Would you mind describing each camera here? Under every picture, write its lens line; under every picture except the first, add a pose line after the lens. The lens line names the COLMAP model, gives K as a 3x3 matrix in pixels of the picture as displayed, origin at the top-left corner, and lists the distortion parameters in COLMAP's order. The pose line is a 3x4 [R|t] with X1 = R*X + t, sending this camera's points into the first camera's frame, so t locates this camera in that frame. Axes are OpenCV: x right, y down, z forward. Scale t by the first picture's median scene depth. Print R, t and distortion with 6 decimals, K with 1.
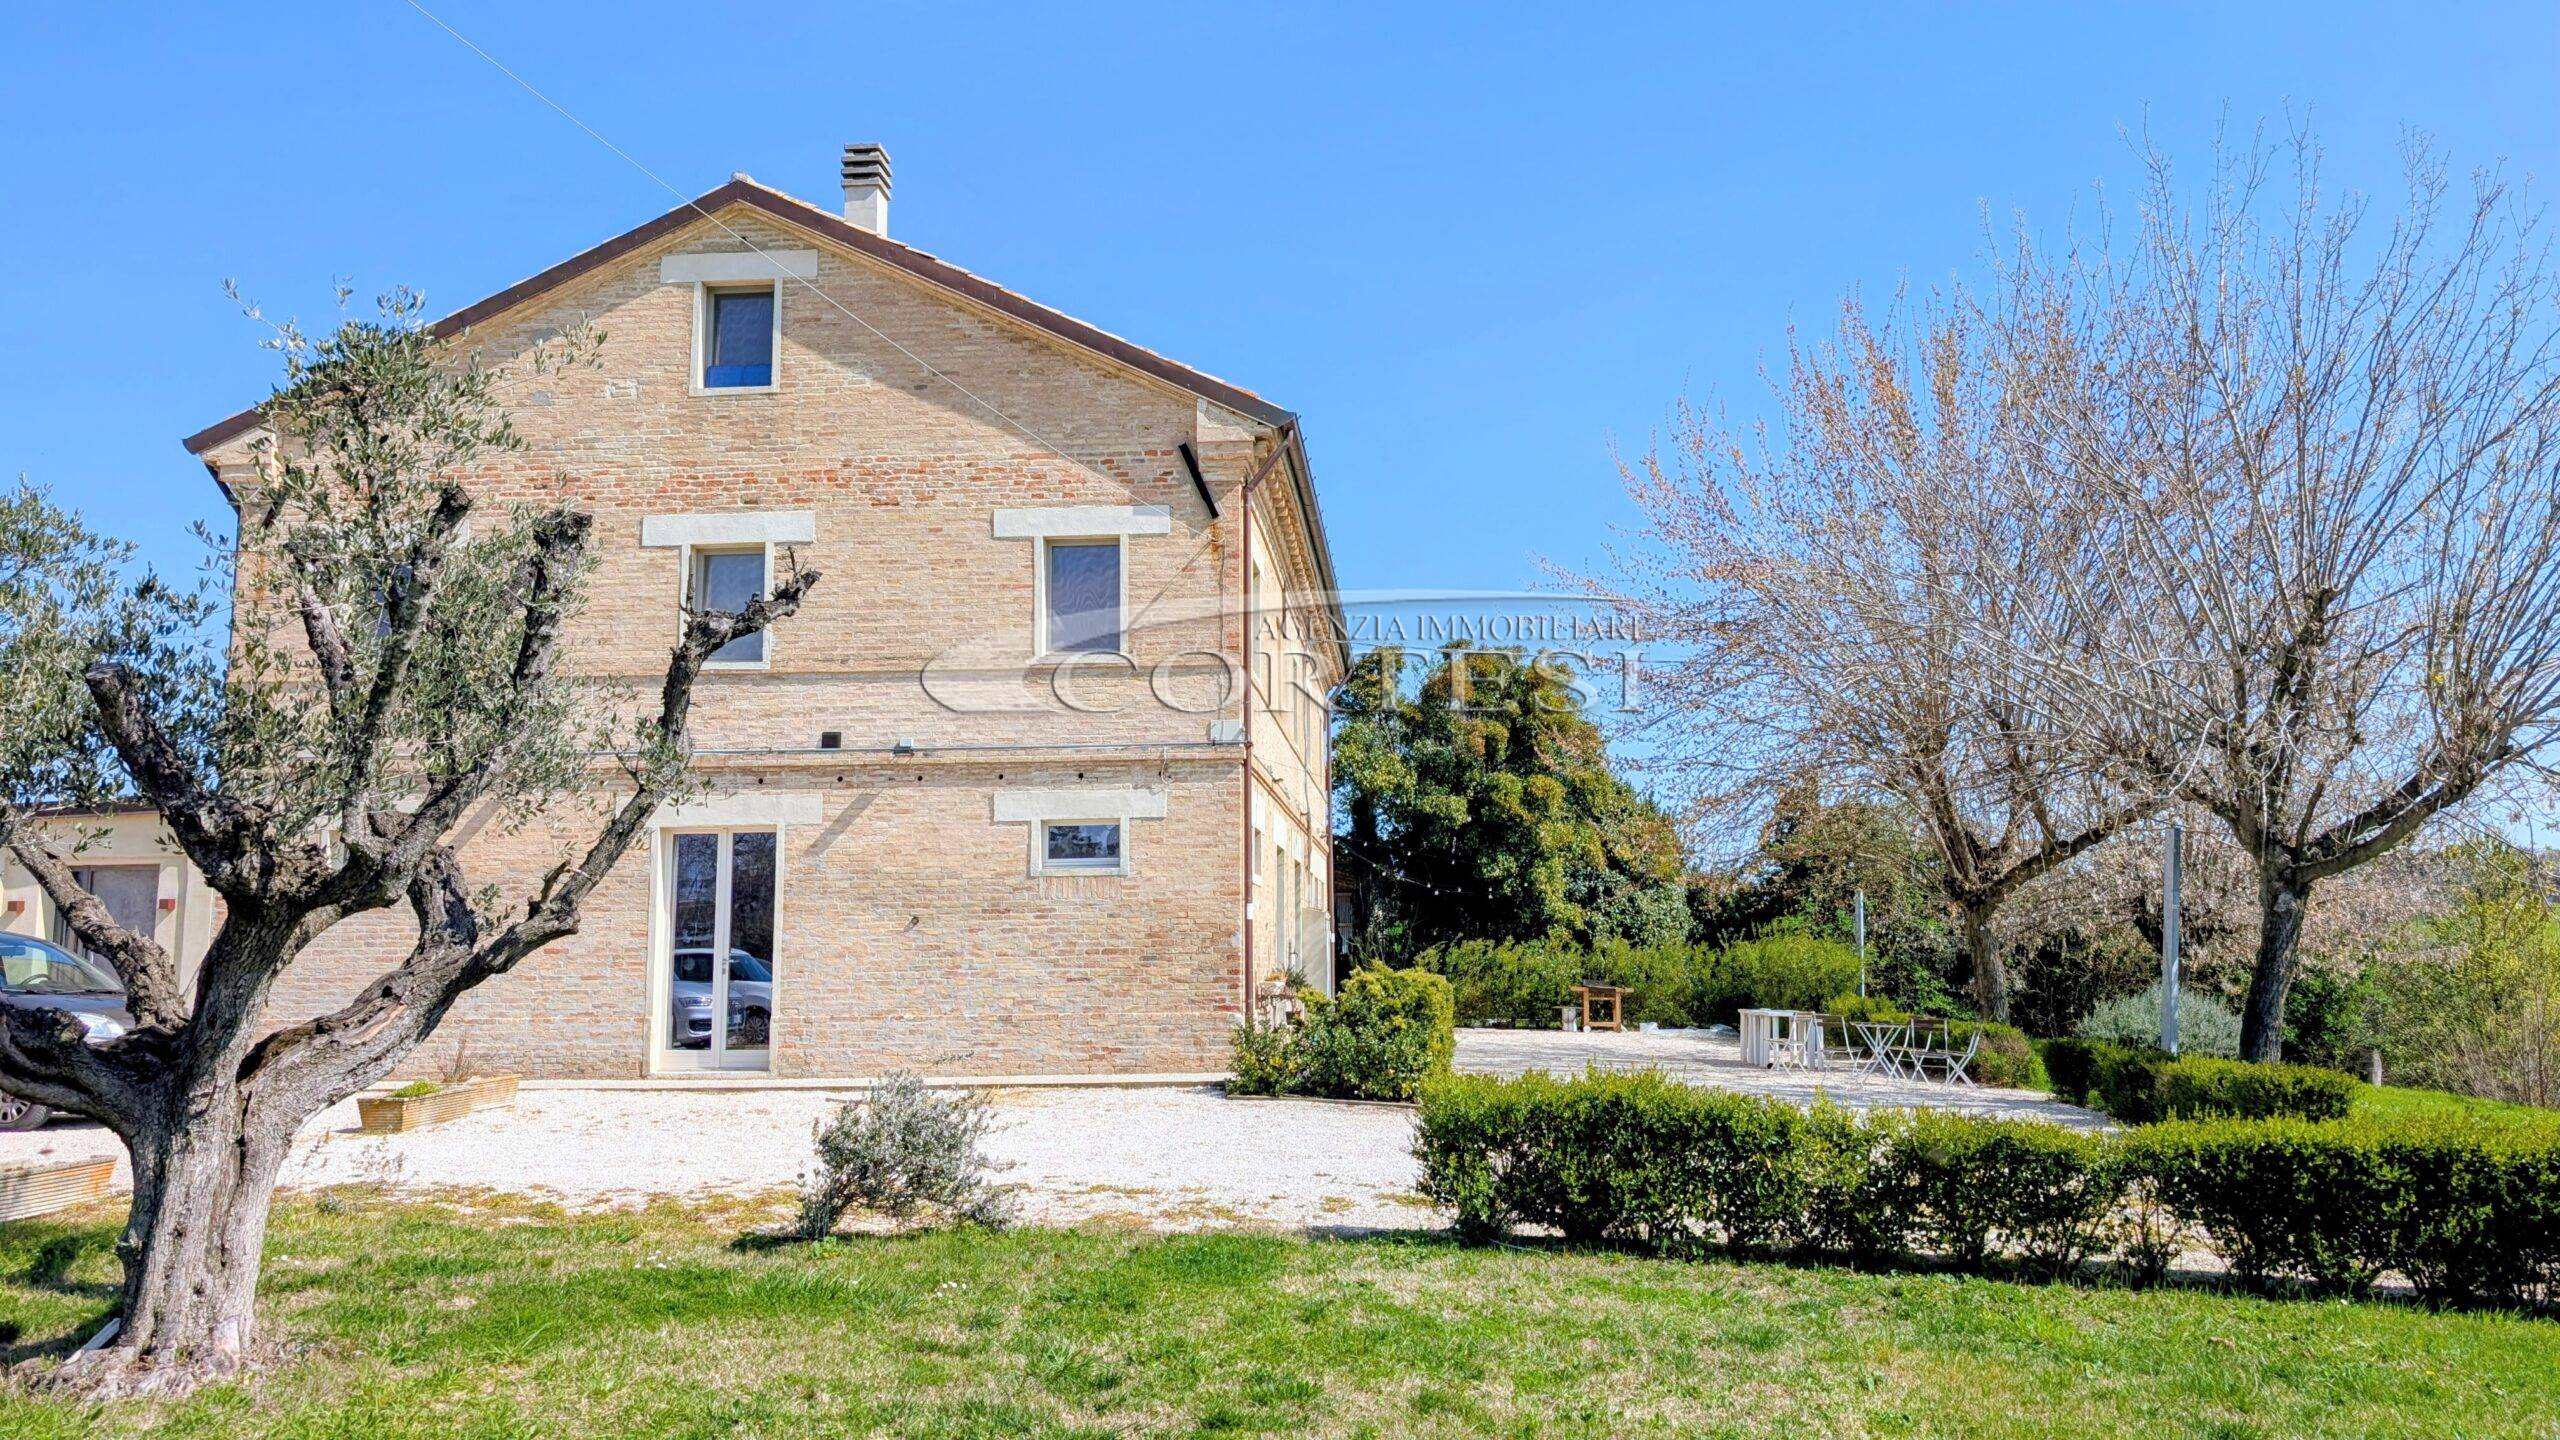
lens RADIAL K [[1830.4, 0, 1280.0], [0, 1830.4, 720.0], [0, 0, 1]] dist [0.107983, -0.261128]
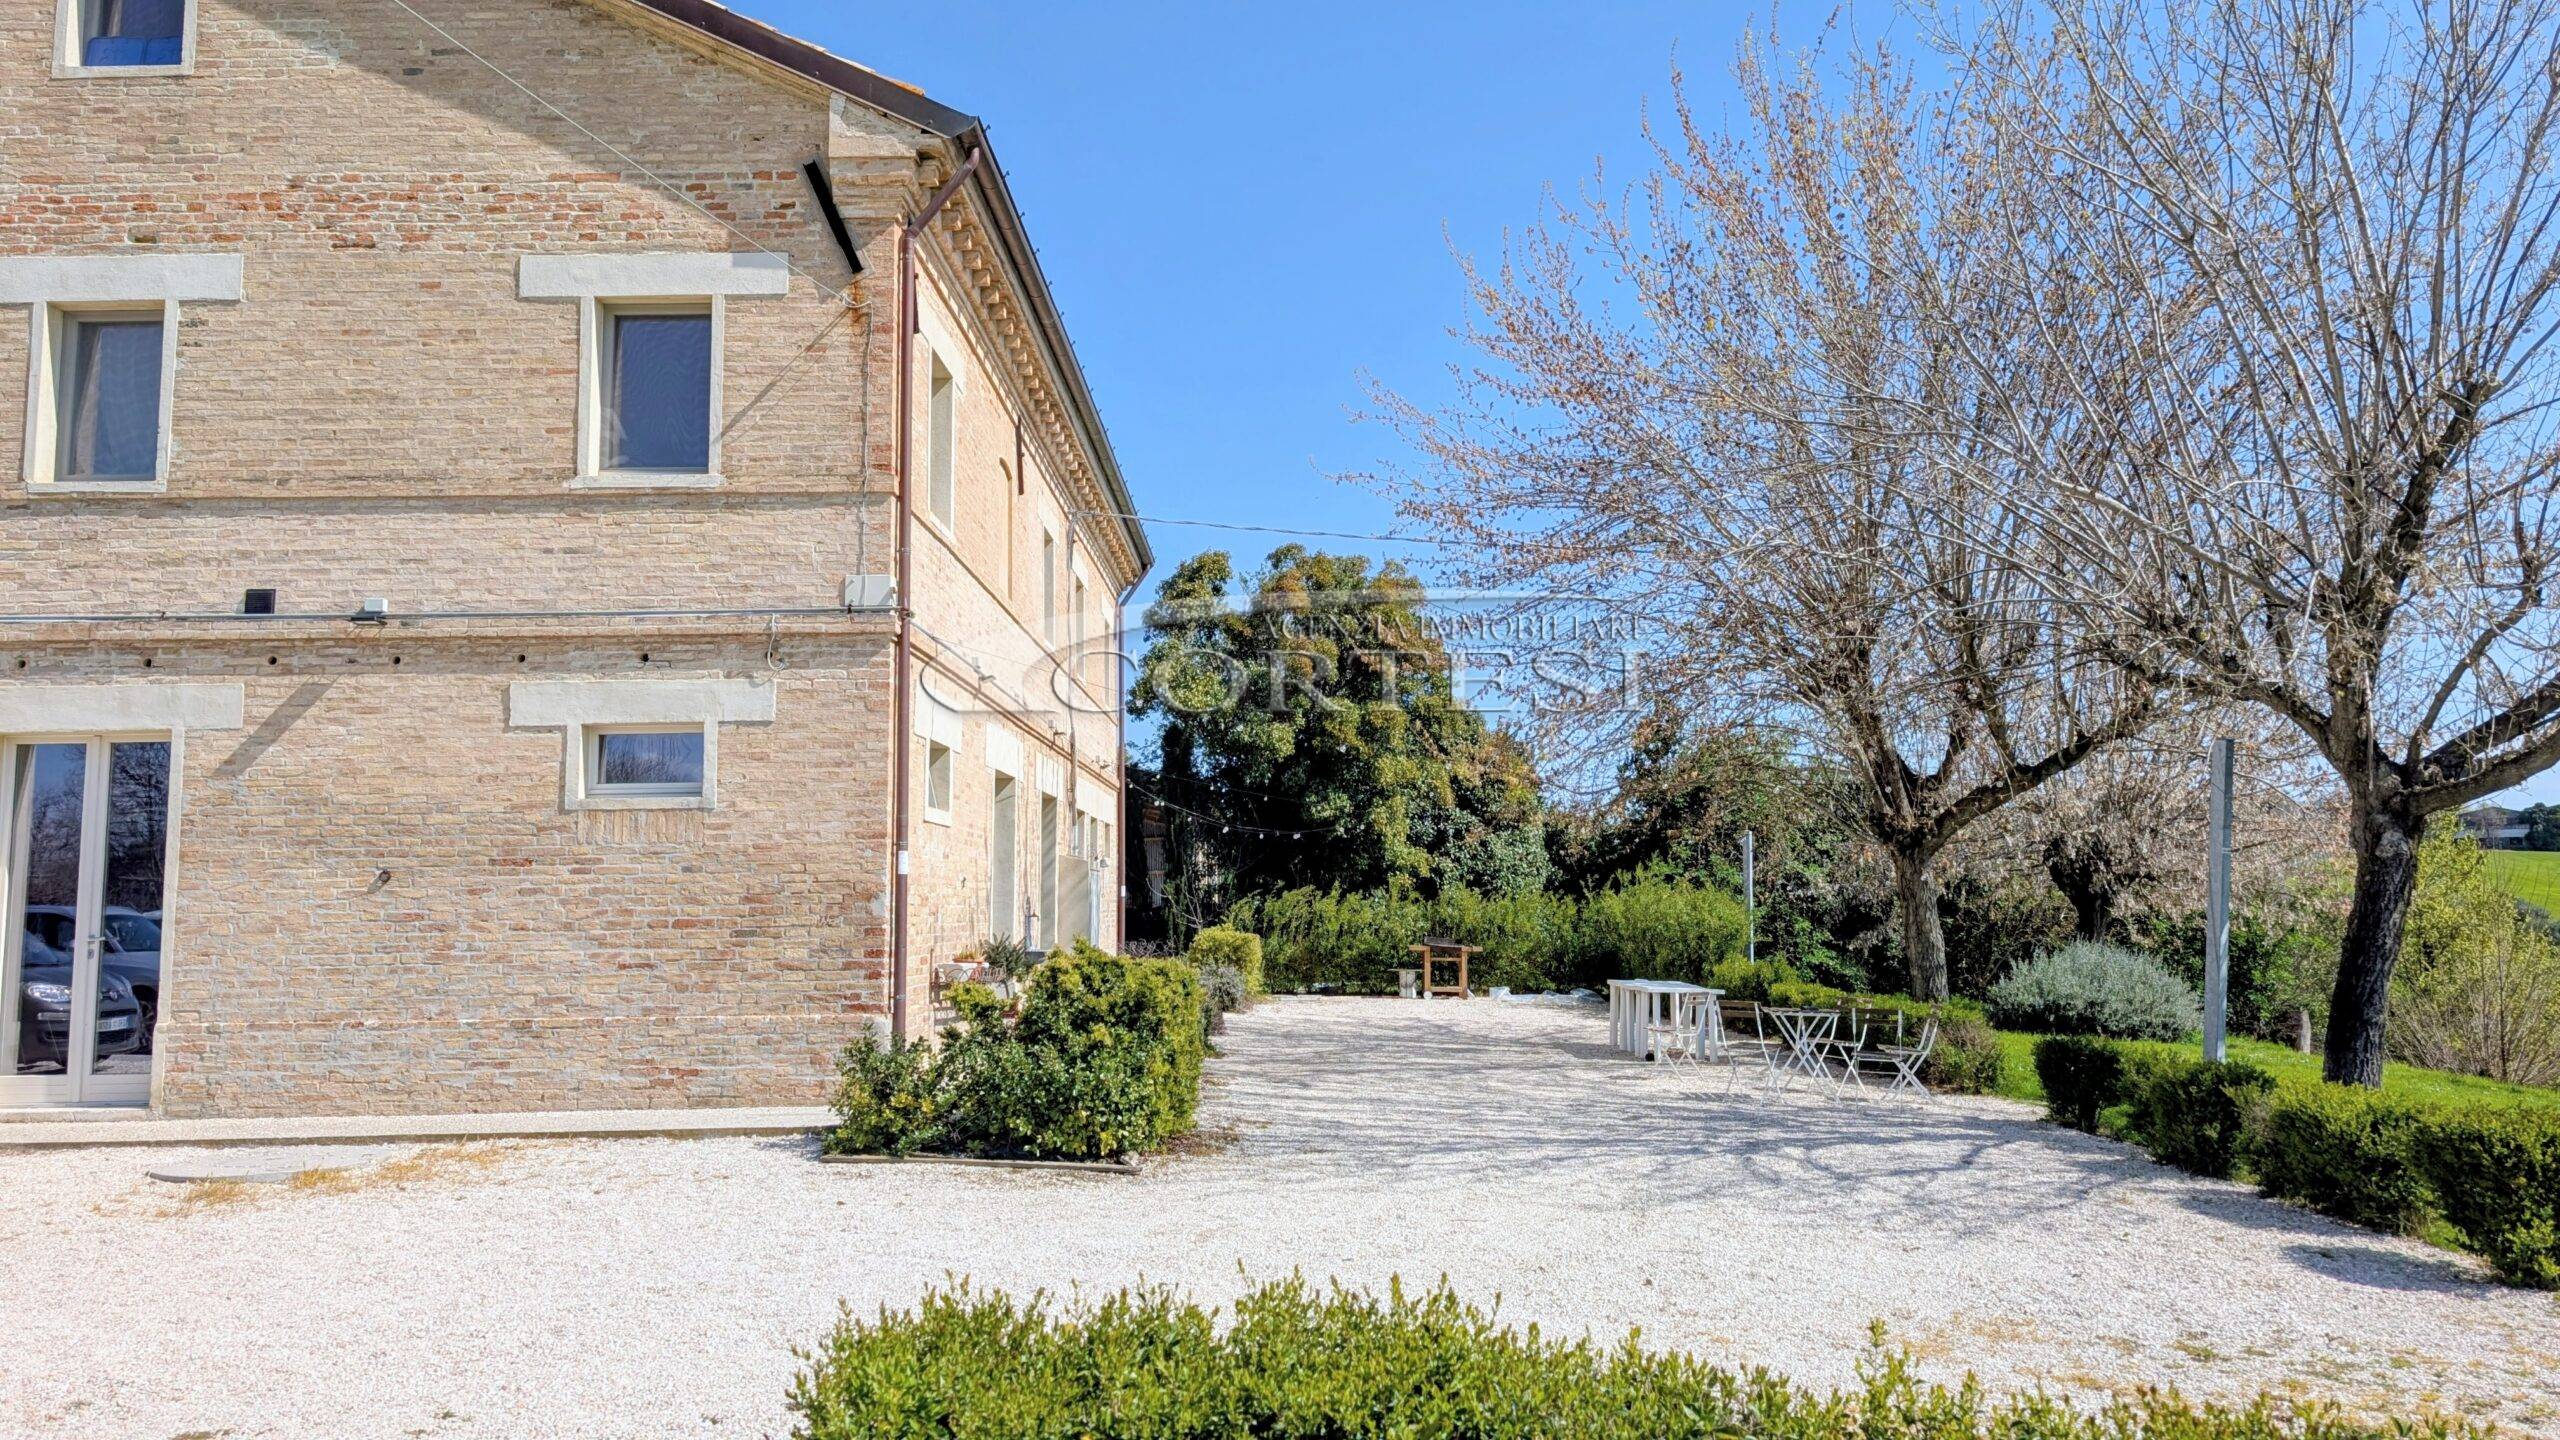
lens RADIAL K [[1821.6, 0, 1299.6], [0, 1821.6, 709.6], [0, 0, 1]] dist [0.000443, 0.007926]
pose [[0.996514, 0.004219, 0.083319, 0.069939], [-0.006187, 0.999708, 0.023375, 0.031714], [-0.083196, -0.023809, 0.996249, 0.320489]]
